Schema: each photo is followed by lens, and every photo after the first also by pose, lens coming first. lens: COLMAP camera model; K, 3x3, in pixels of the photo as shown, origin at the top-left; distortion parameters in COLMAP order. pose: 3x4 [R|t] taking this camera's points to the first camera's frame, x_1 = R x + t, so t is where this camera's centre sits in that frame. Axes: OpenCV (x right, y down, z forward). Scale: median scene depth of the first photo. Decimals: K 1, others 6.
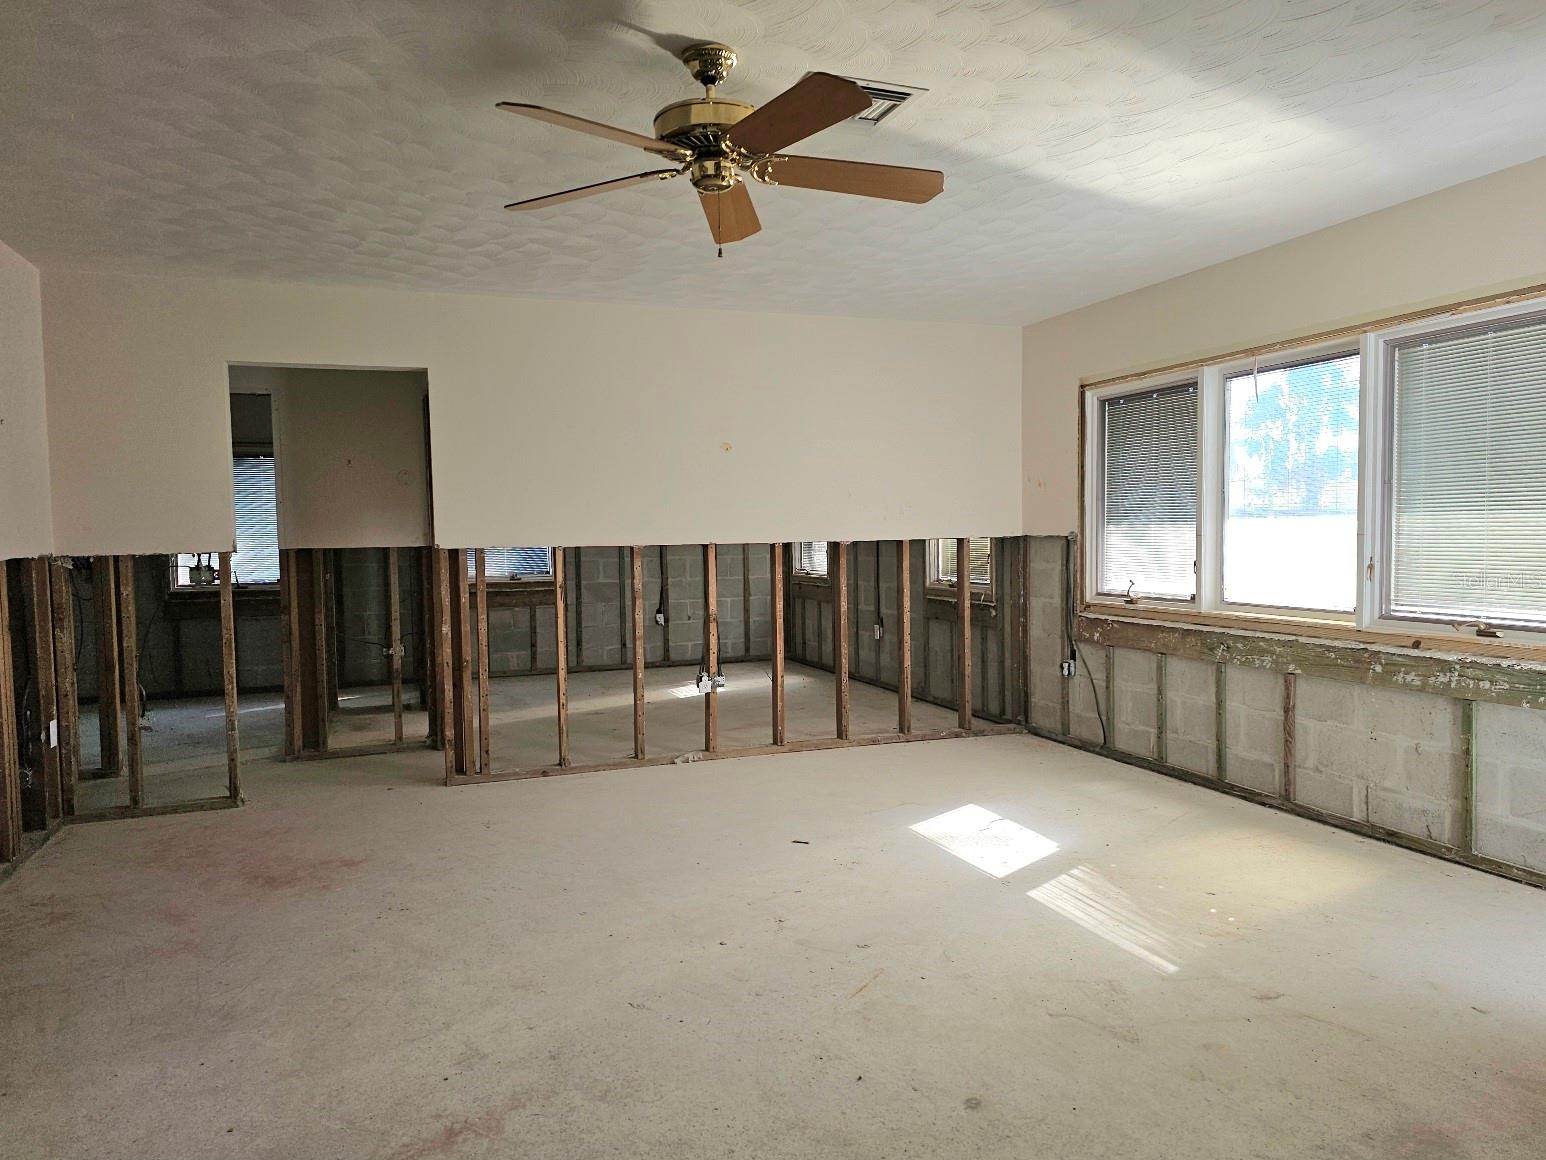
lens RADIAL K [[1049.9, 0, 767.7], [0, 1049.9, 580.1], [0, 0, 1]] dist [0.069476, -0.047336]
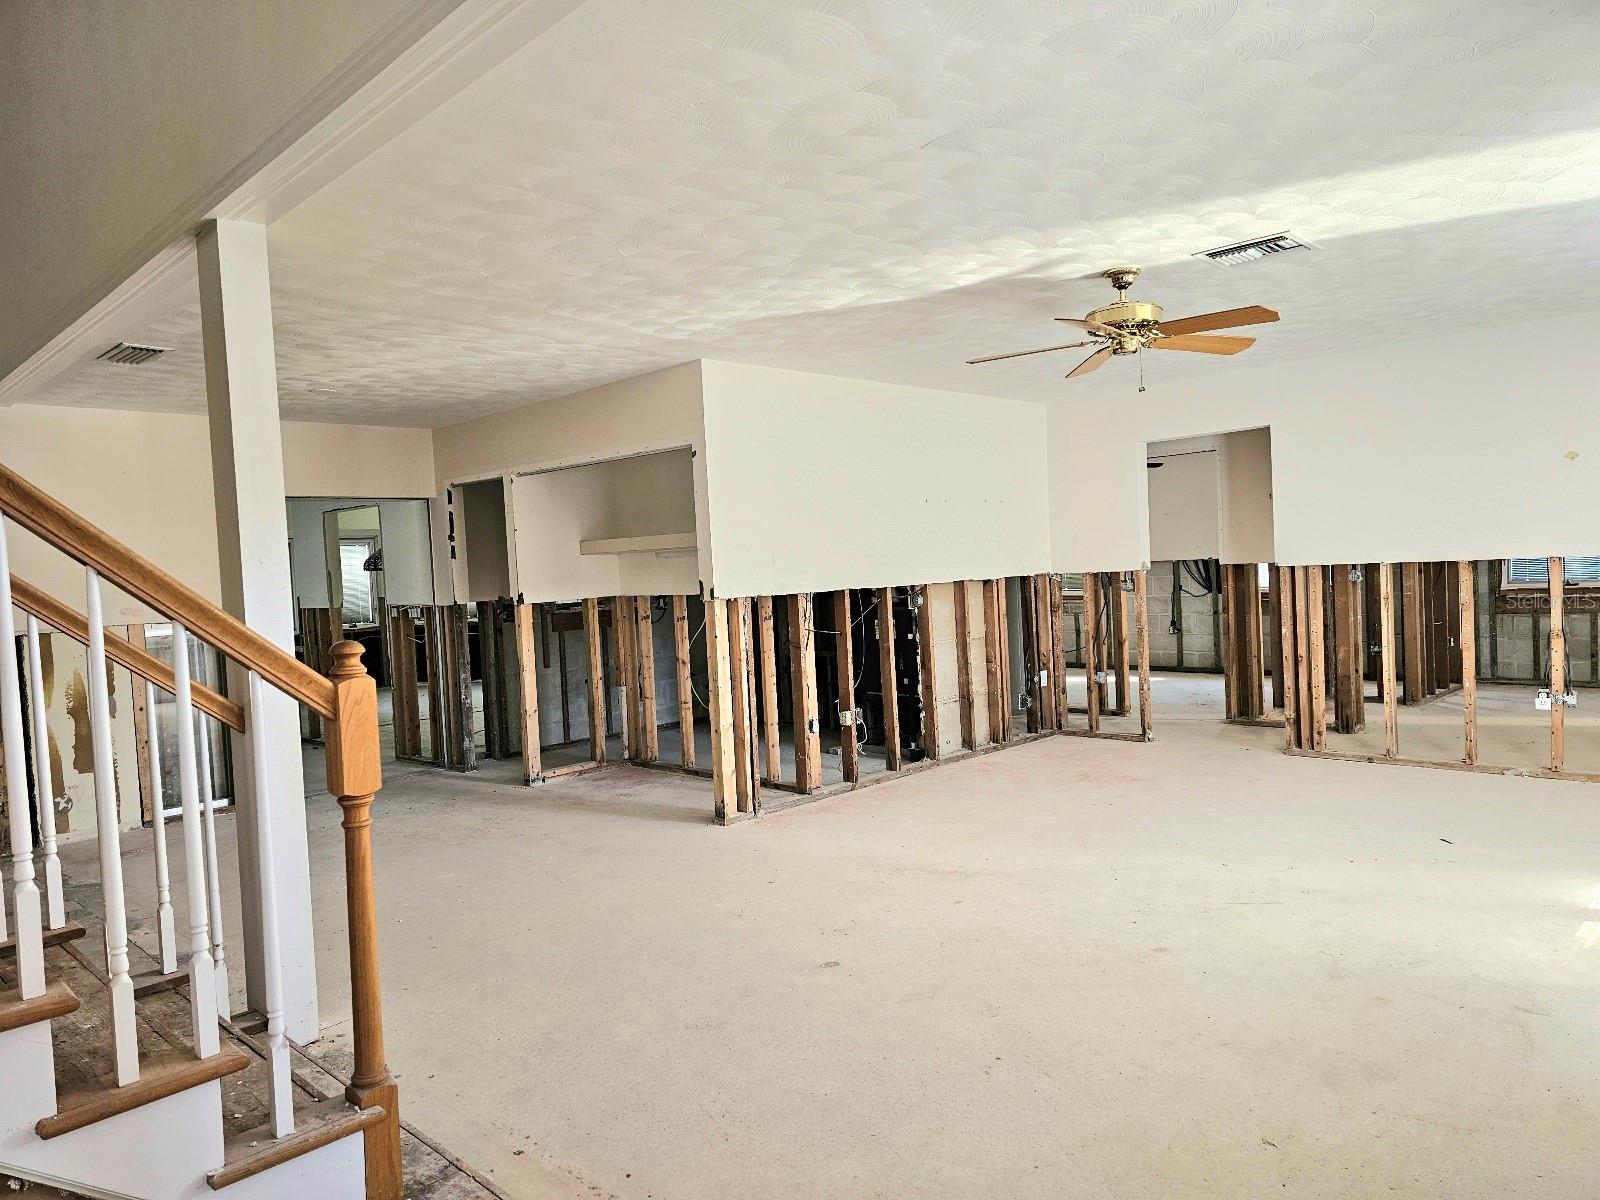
lens RADIAL K [[1086.6, 0, 817.0], [0, 1086.6, 603.3], [0, 0, 1]] dist [0.069476, -0.047336]
pose [[0.424203, 0.025012, -0.905222, 0.683259], [0.001220, 0.999602, 0.028192, -0.022987], [0.905566, -0.013064, 0.424004, -0.049190]]
